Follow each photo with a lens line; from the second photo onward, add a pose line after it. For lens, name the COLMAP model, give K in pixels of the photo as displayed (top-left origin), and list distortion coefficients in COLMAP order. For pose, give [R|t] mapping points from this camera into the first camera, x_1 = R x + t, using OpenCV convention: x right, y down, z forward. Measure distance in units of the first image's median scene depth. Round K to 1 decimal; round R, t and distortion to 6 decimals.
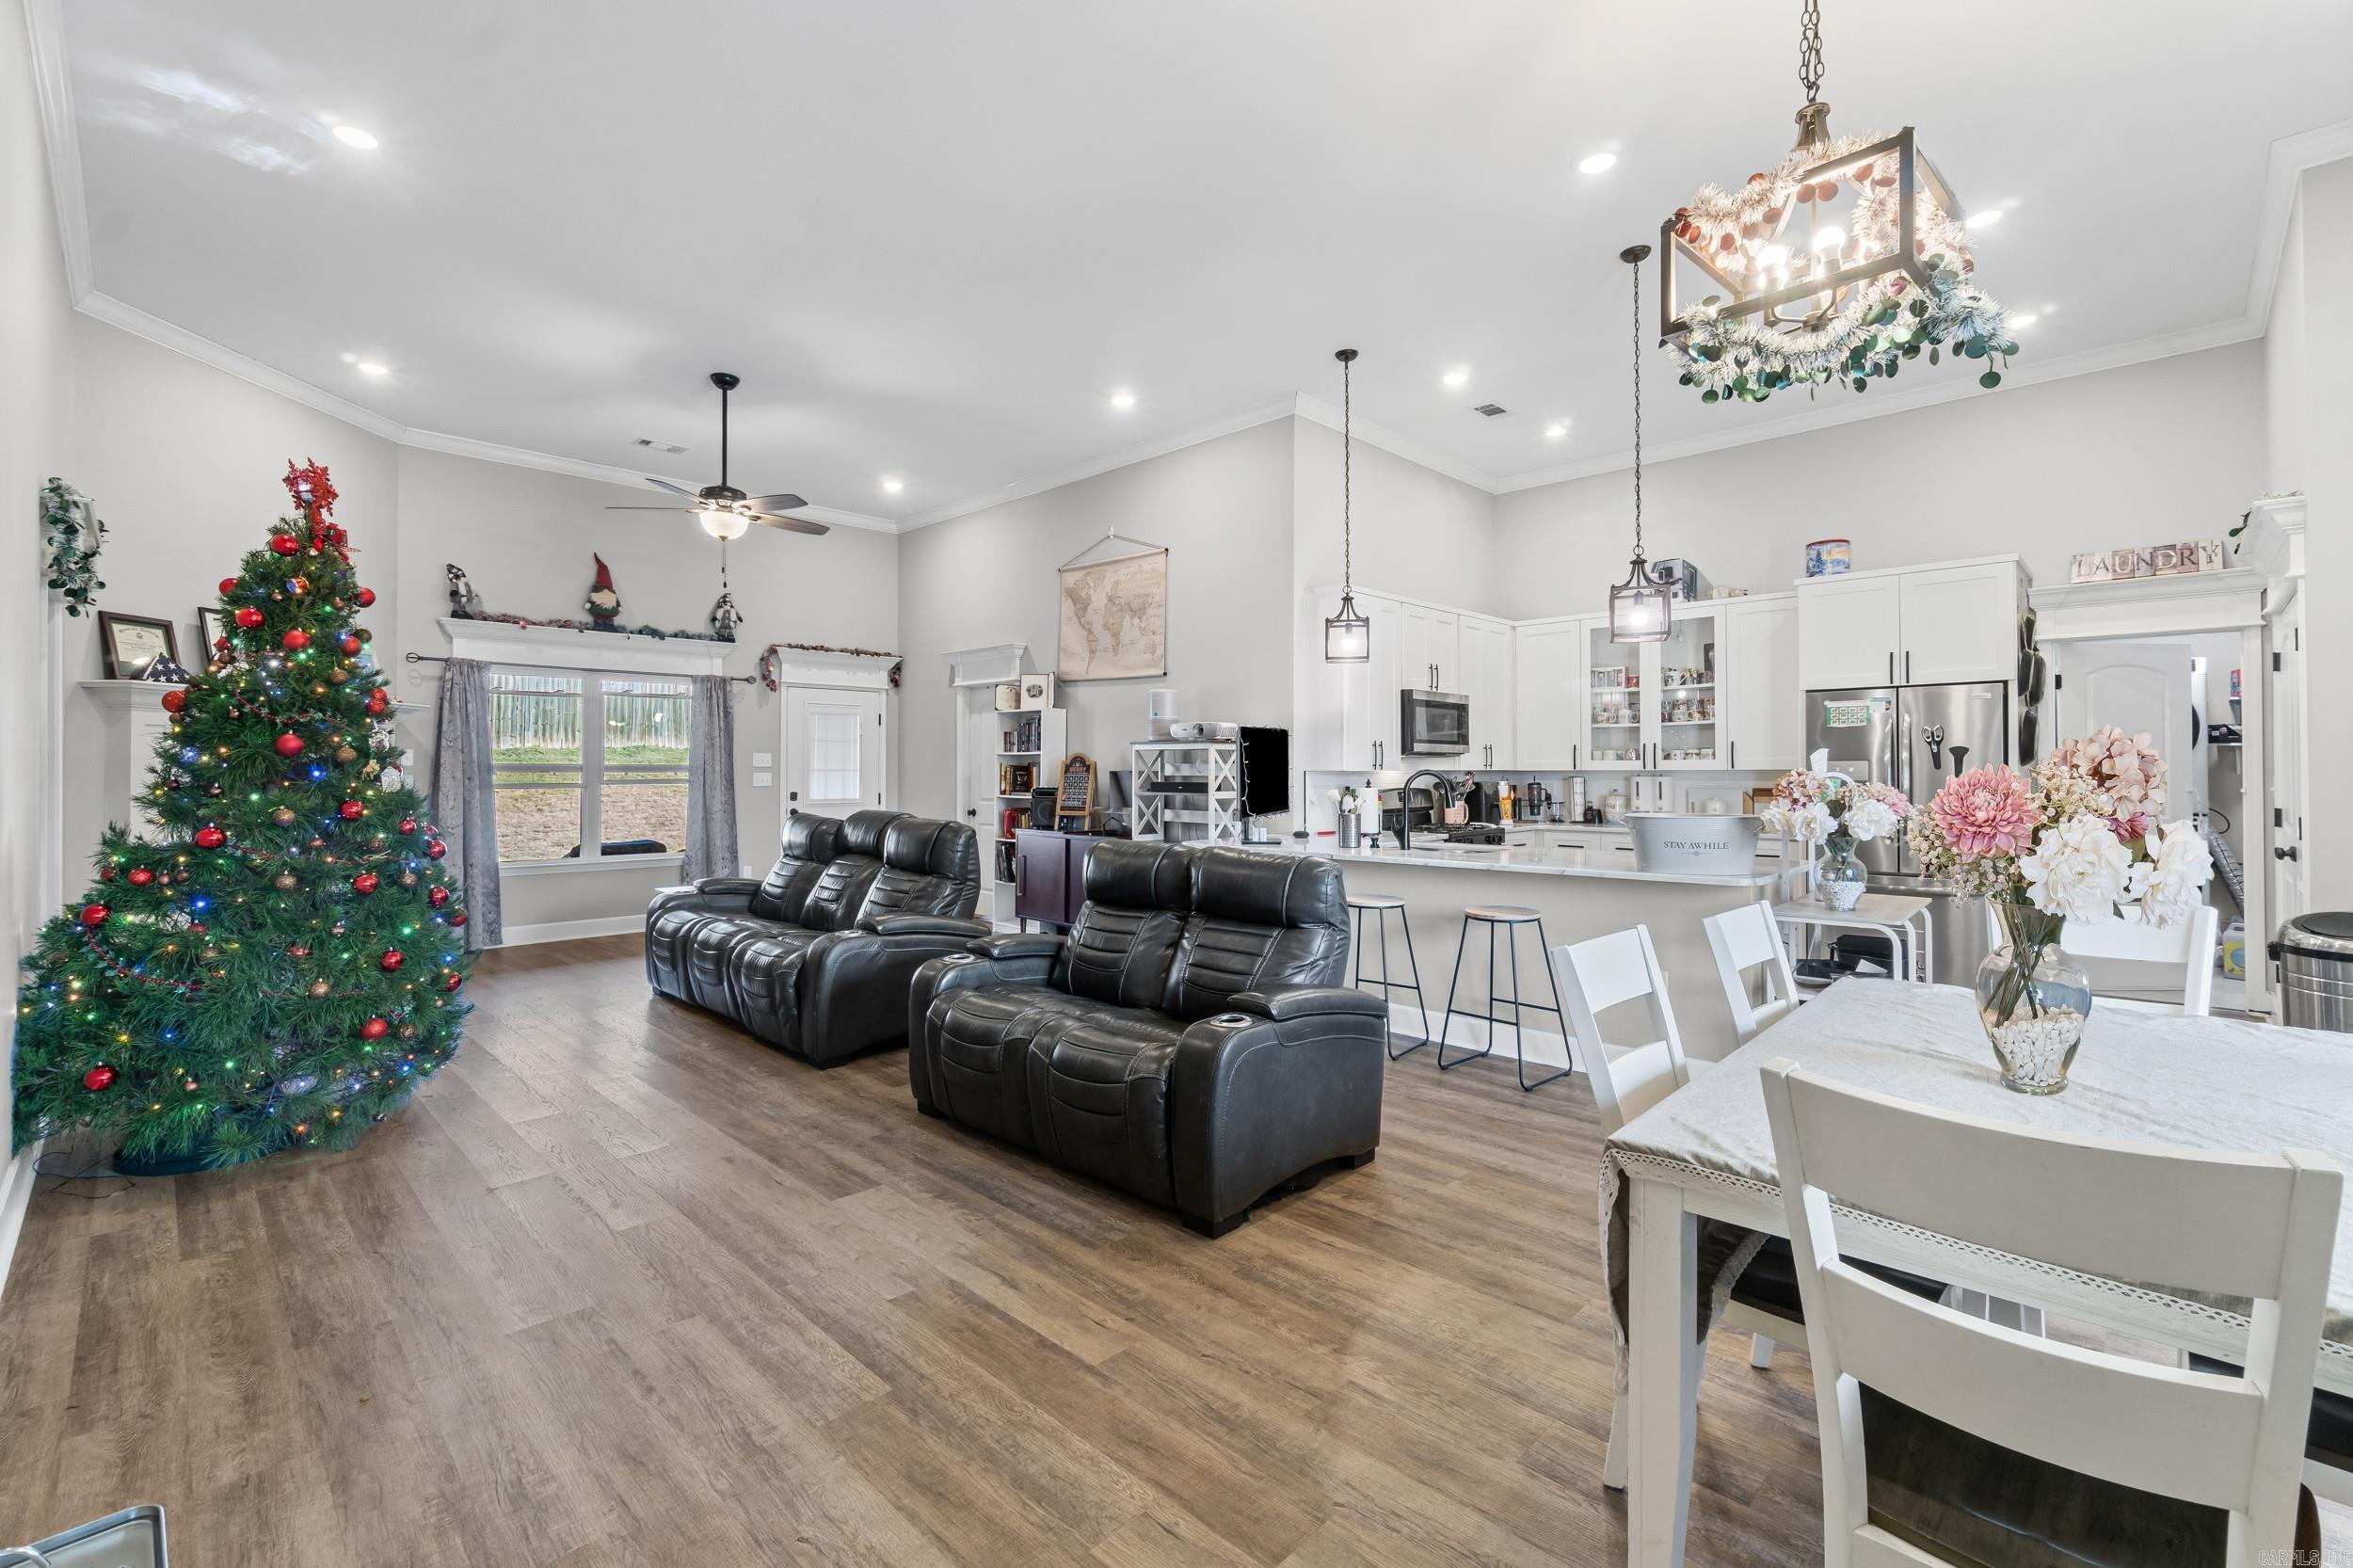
lens RADIAL K [[1021.3, 0, 1173.4], [0, 1021.3, 769.1], [0, 0, 1]] dist [-0.009601, 0.001366]
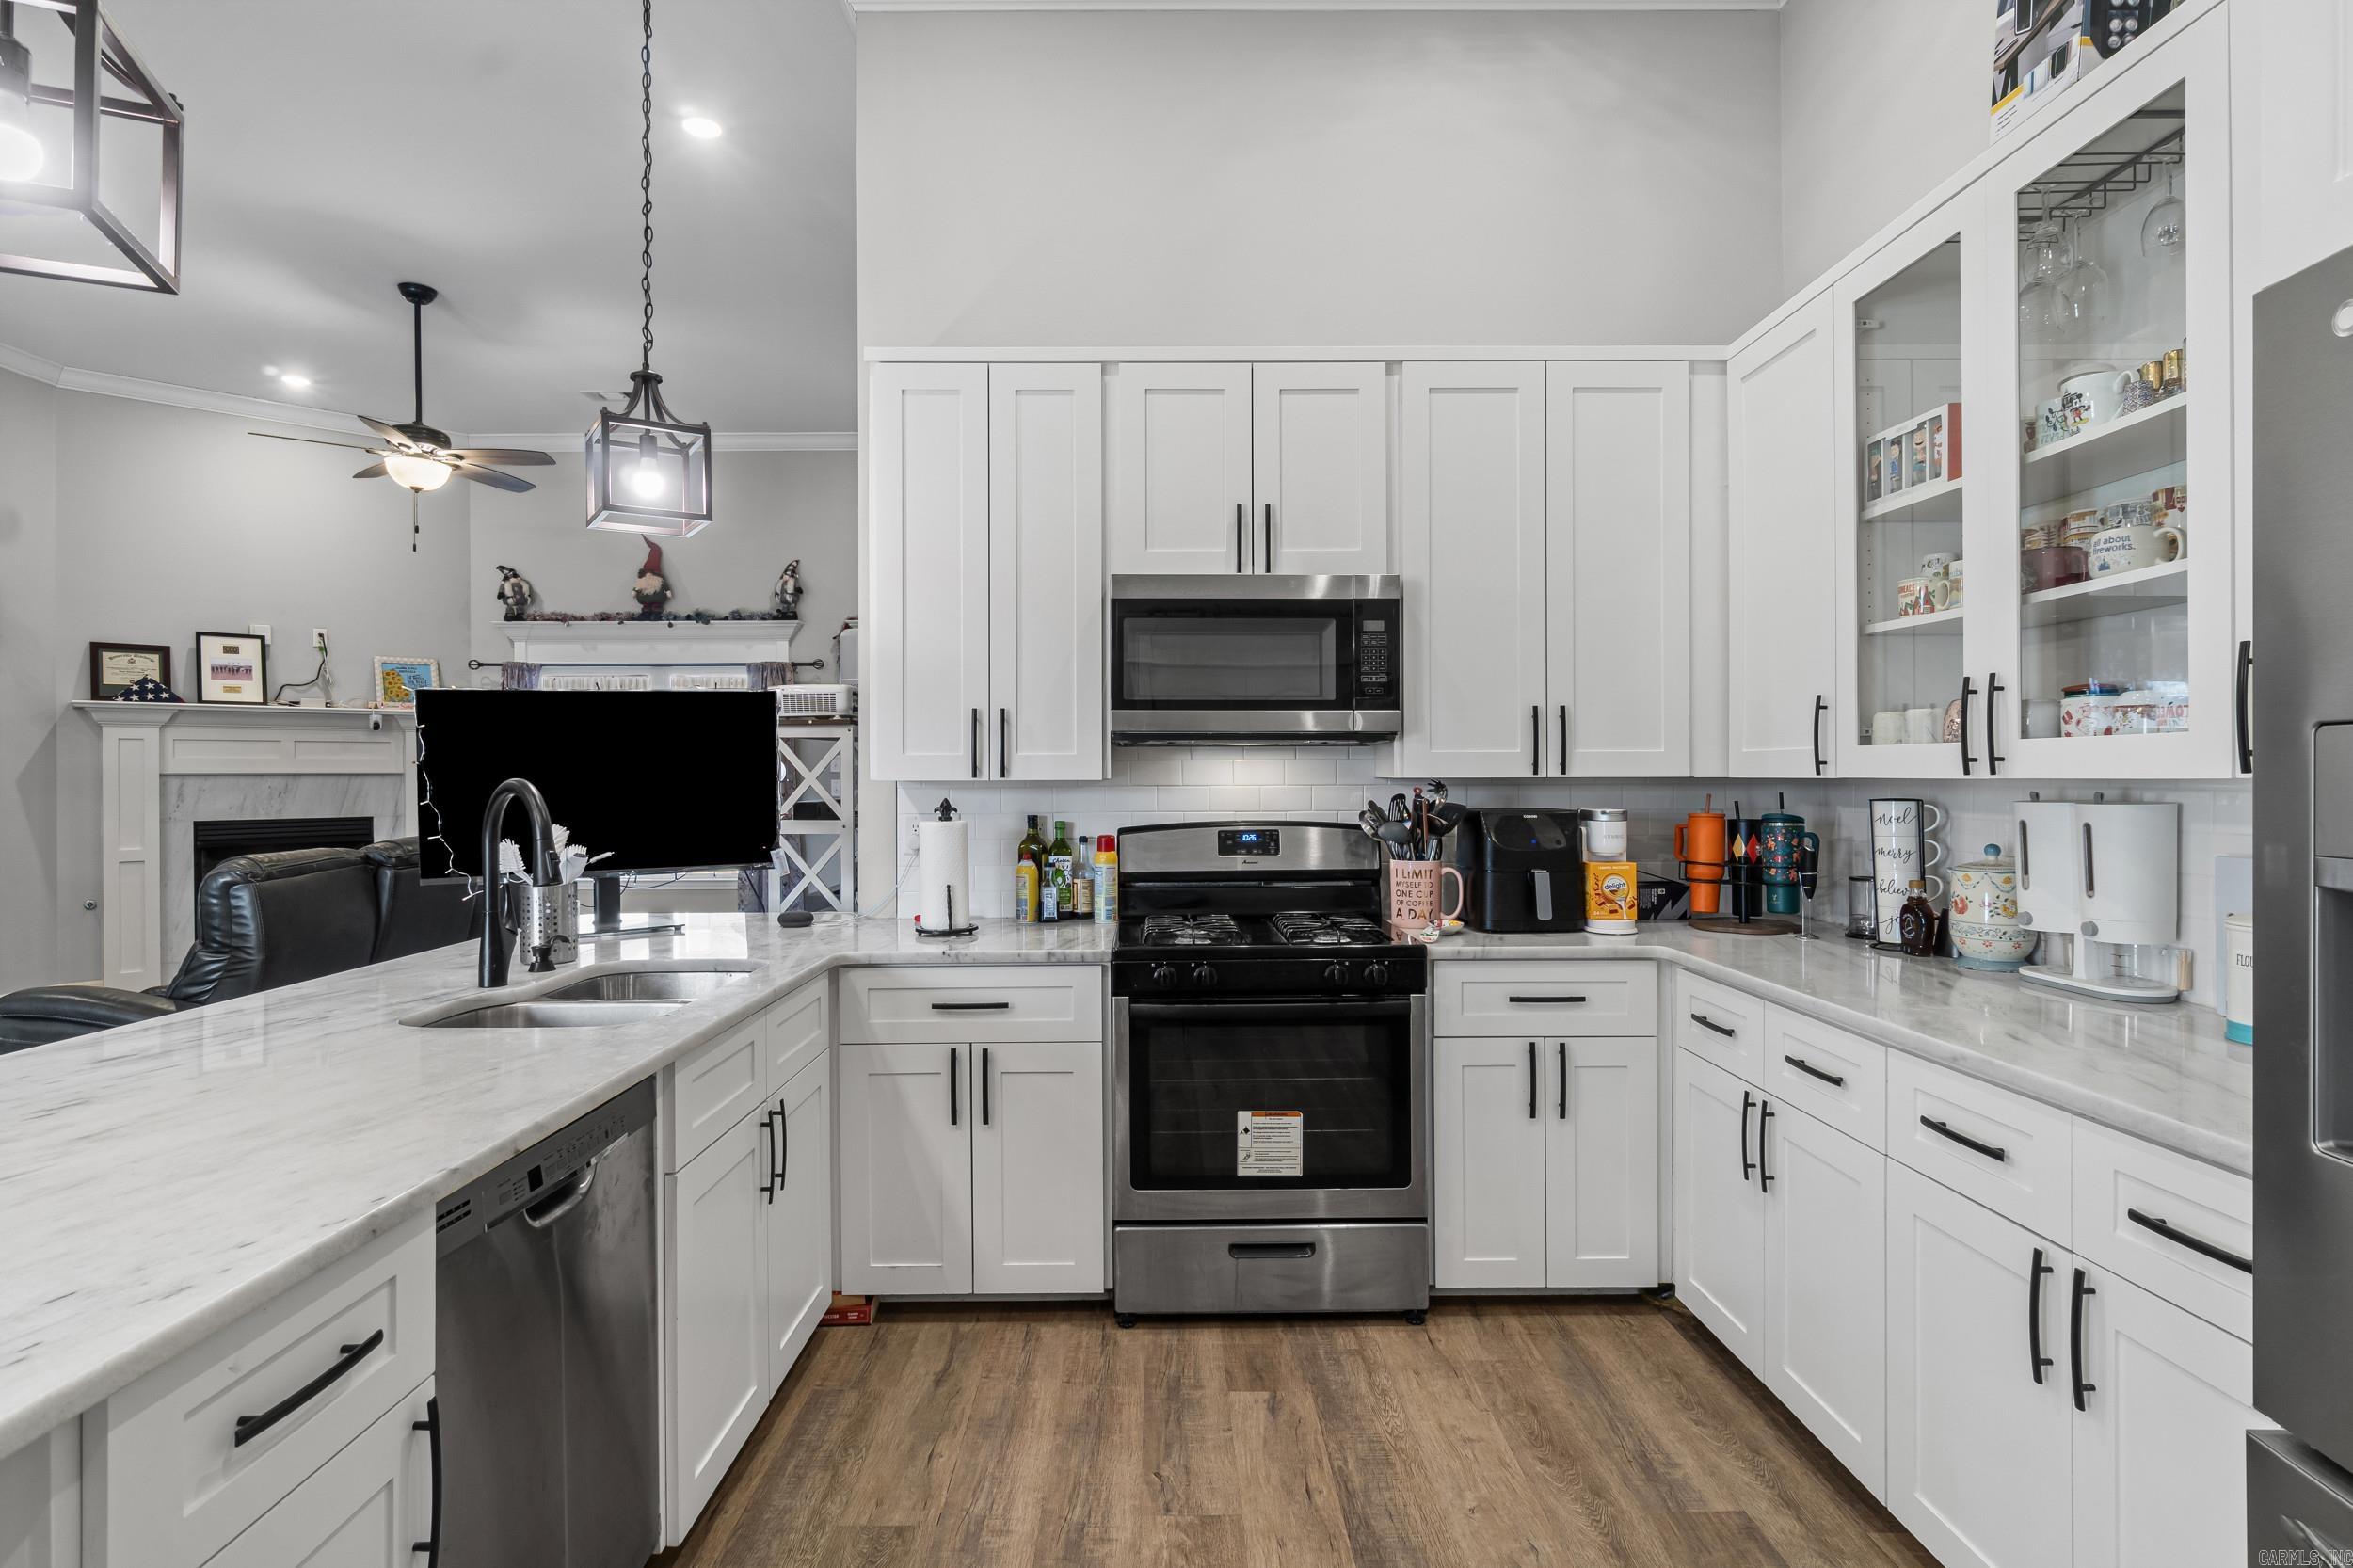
lens RADIAL K [[1196.3, 0, 1170.8], [0, 1196.3, 778.2], [0, 0, 1]] dist [-0.007296, 0.002435]
pose [[0.698168, 0.001031, -0.715934, 0.582528], [0.003107, 0.999985, 0.004470, -0.001198], [0.715928, -0.005346, 0.698154, 0.688805]]
